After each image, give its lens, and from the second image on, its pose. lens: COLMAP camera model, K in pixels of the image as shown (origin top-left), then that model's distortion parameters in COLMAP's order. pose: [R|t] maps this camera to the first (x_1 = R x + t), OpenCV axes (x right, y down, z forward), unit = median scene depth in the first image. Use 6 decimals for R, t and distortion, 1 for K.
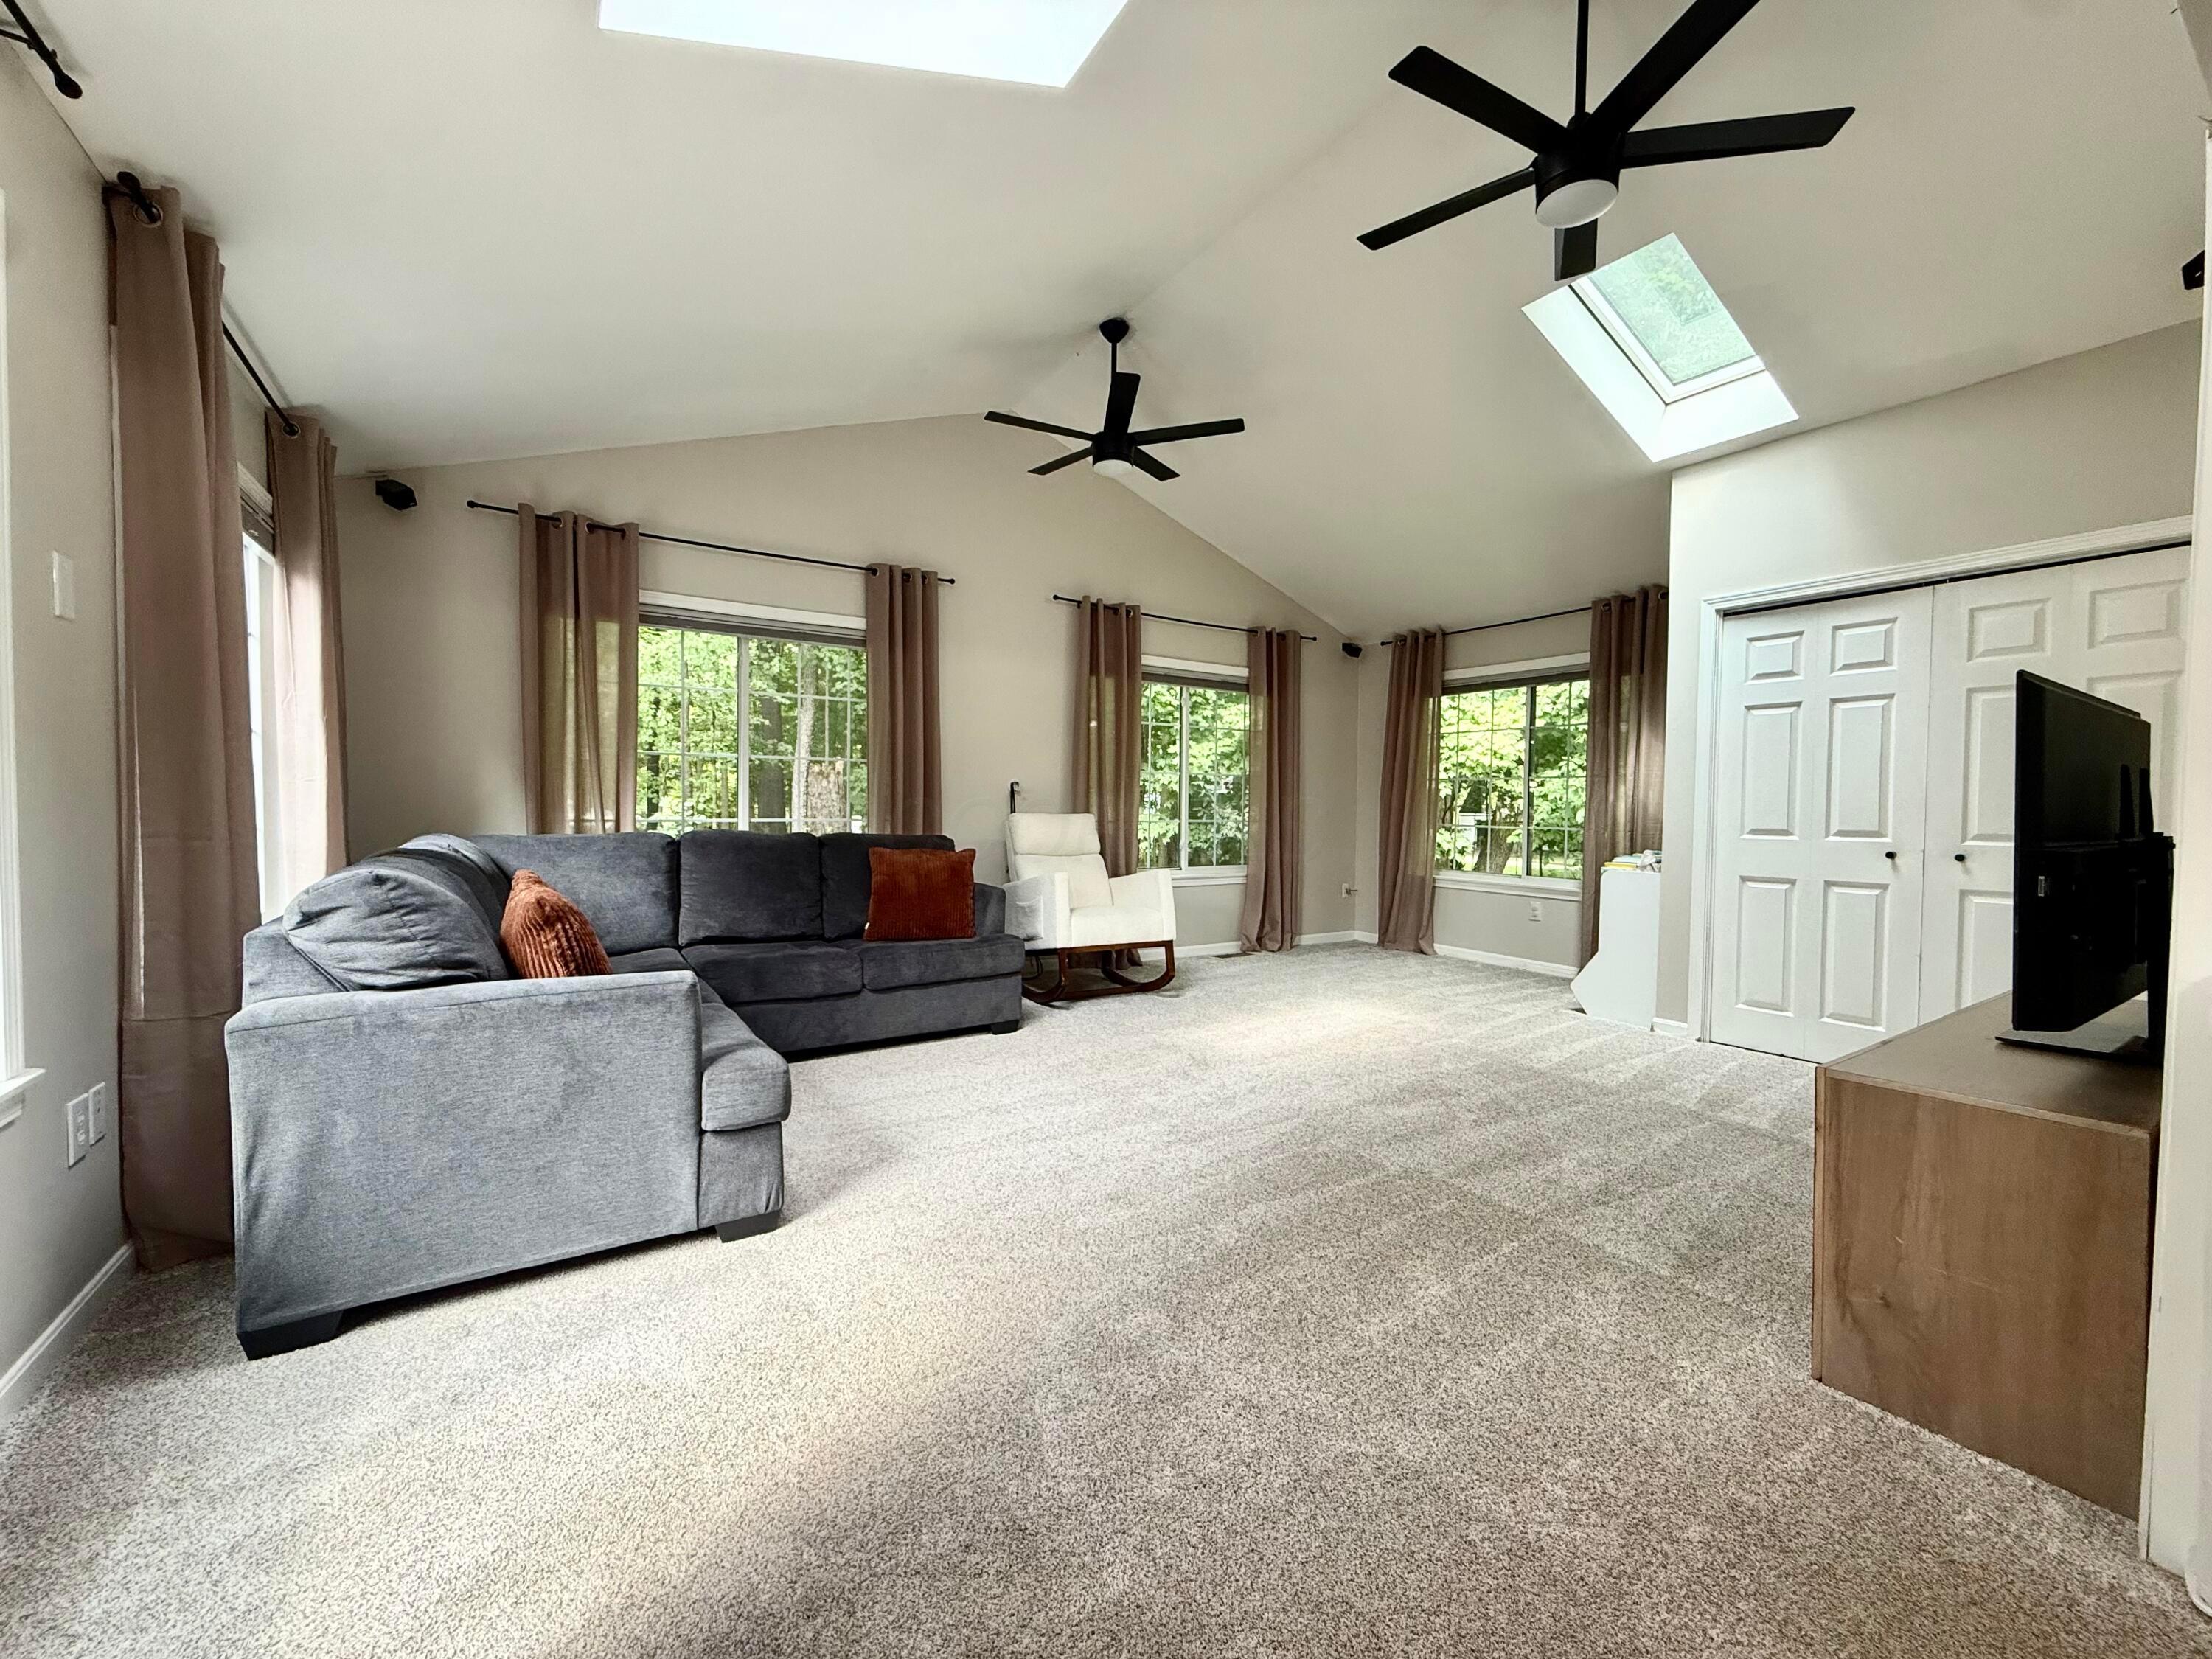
lens RADIAL K [[888.3, 0, 1104.6], [0, 888.3, 835.1], [0, 0, 1]] dist [0.001165, 0.000187]
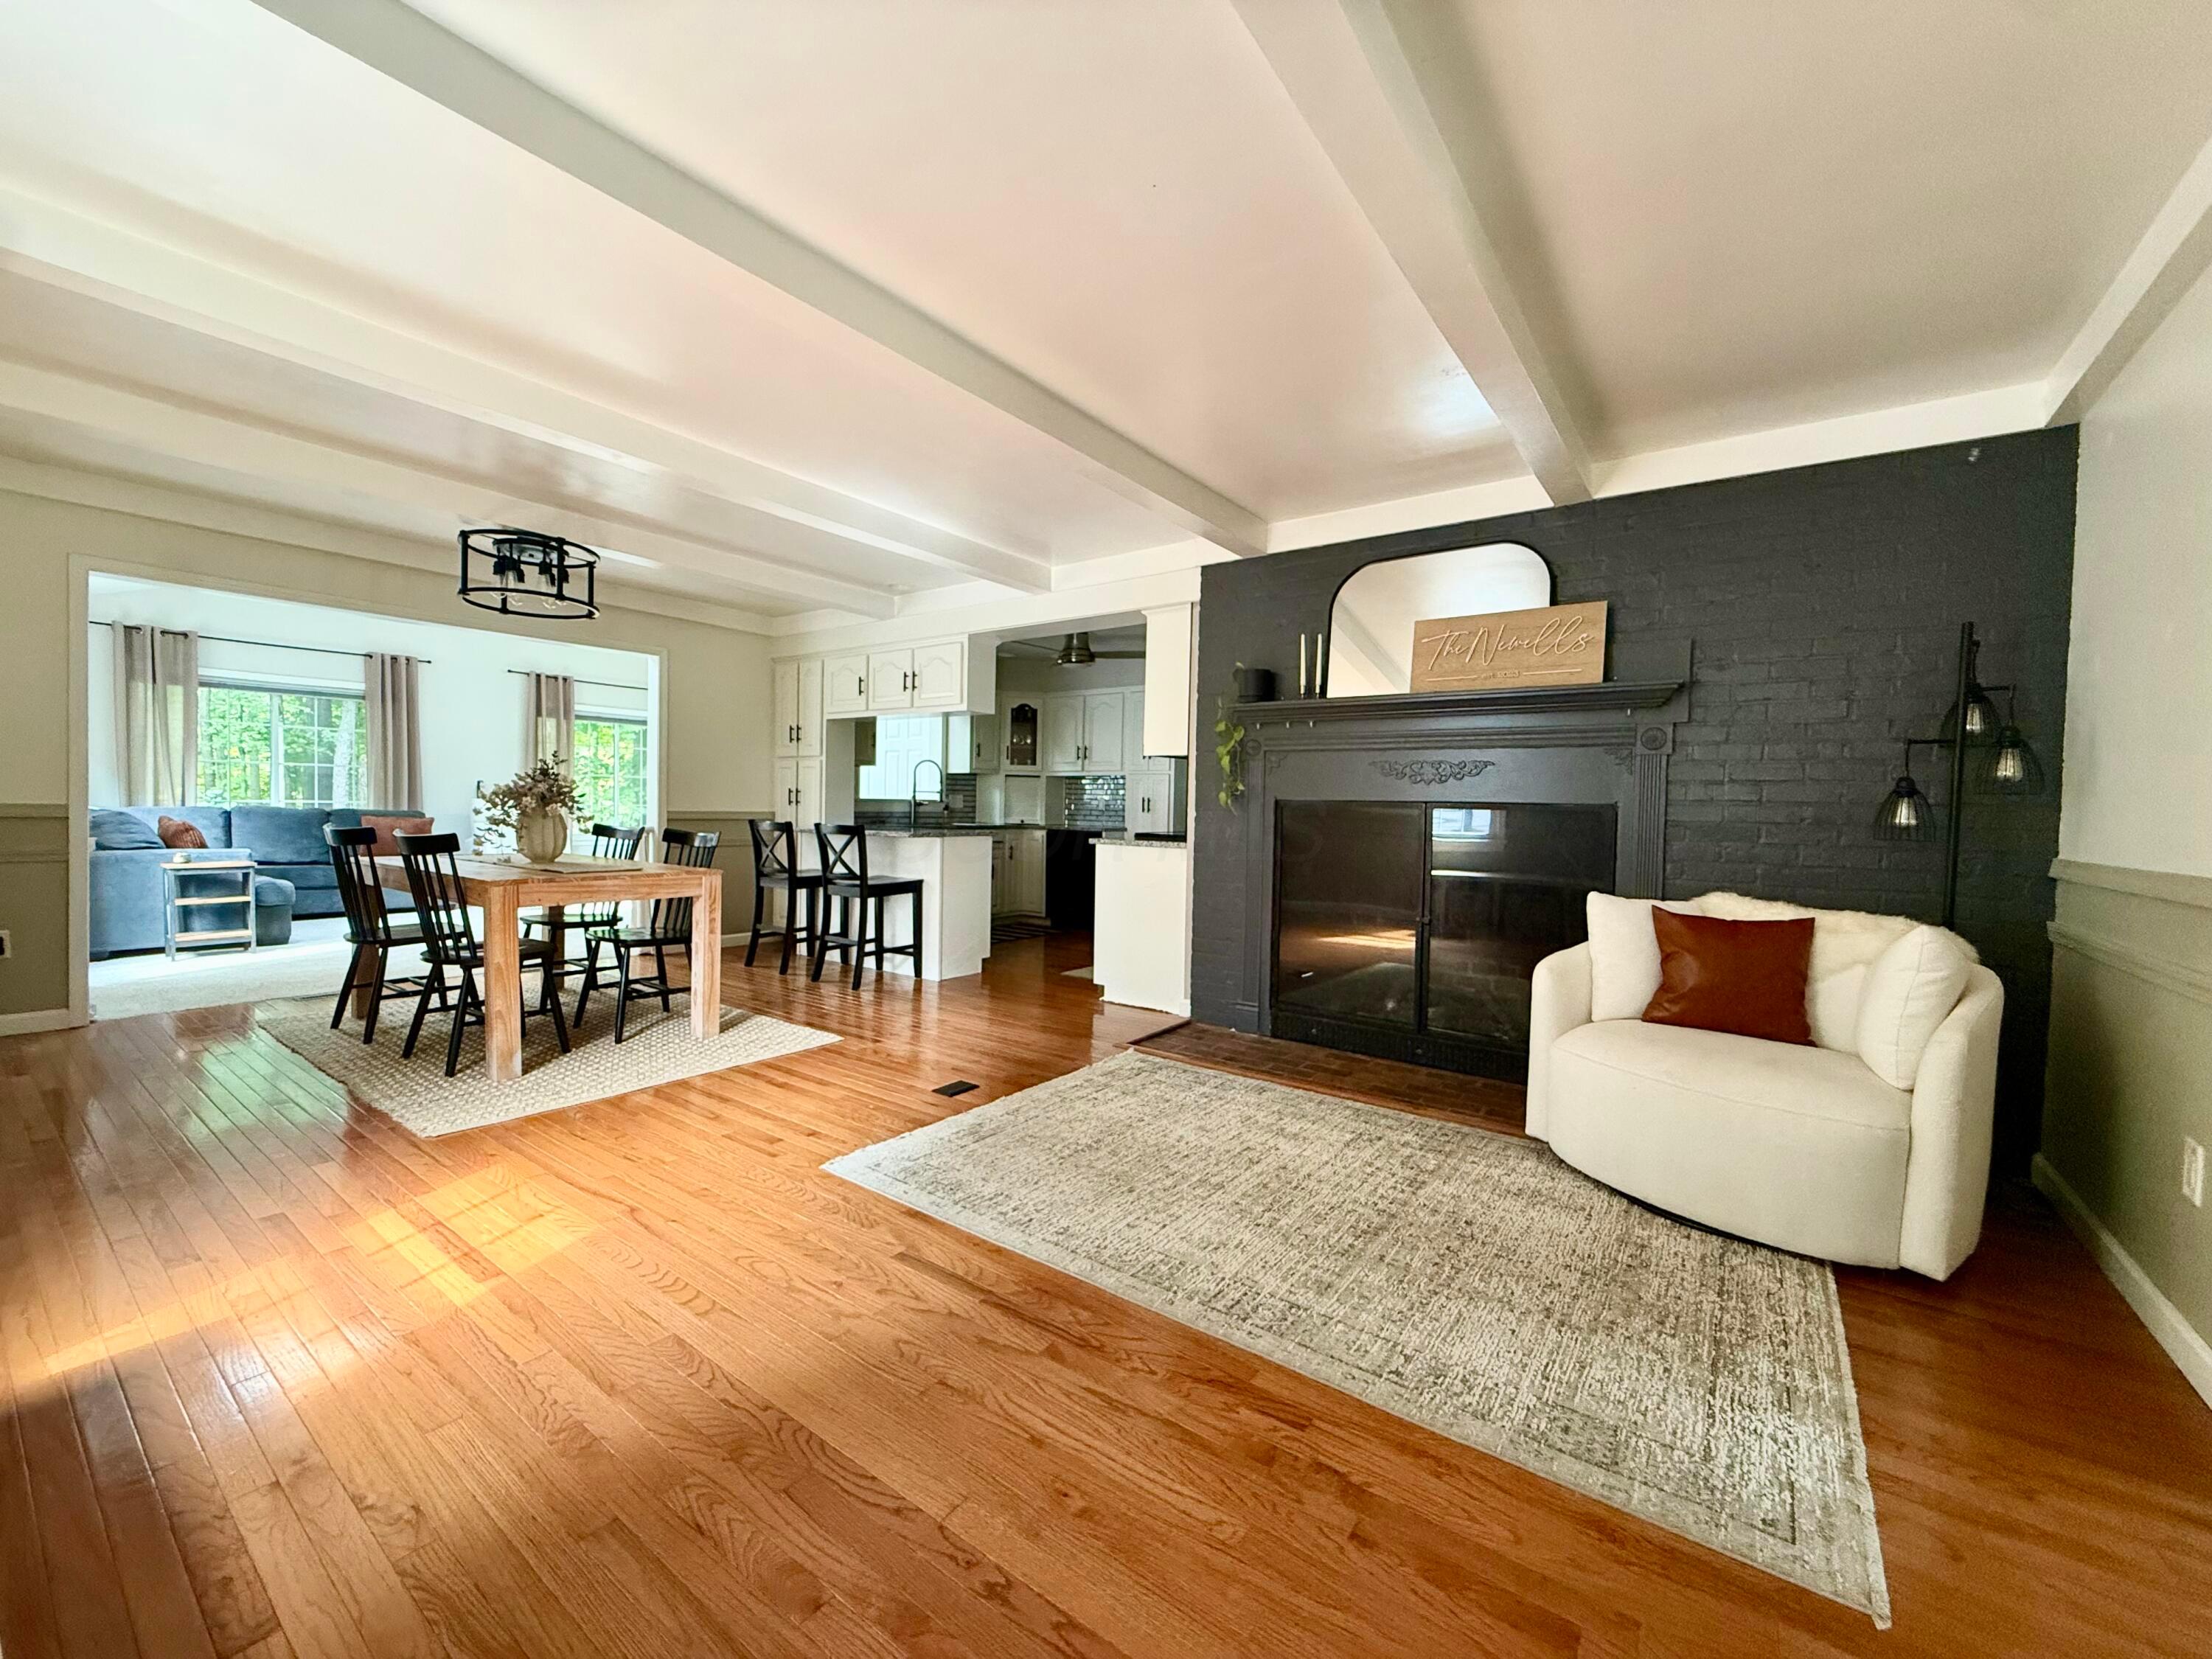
lens RADIAL K [[888.3, 0, 1106.7], [0, 888.3, 836.8], [0, 0, 1]] dist [0.001165, 0.000187]
pose [[0.935094, -0.003877, 0.354379, 0.480954], [-0.001635, 0.999882, 0.015255, 0.024352], [-0.354397, -0.014844, 0.934977, -1.165633]]
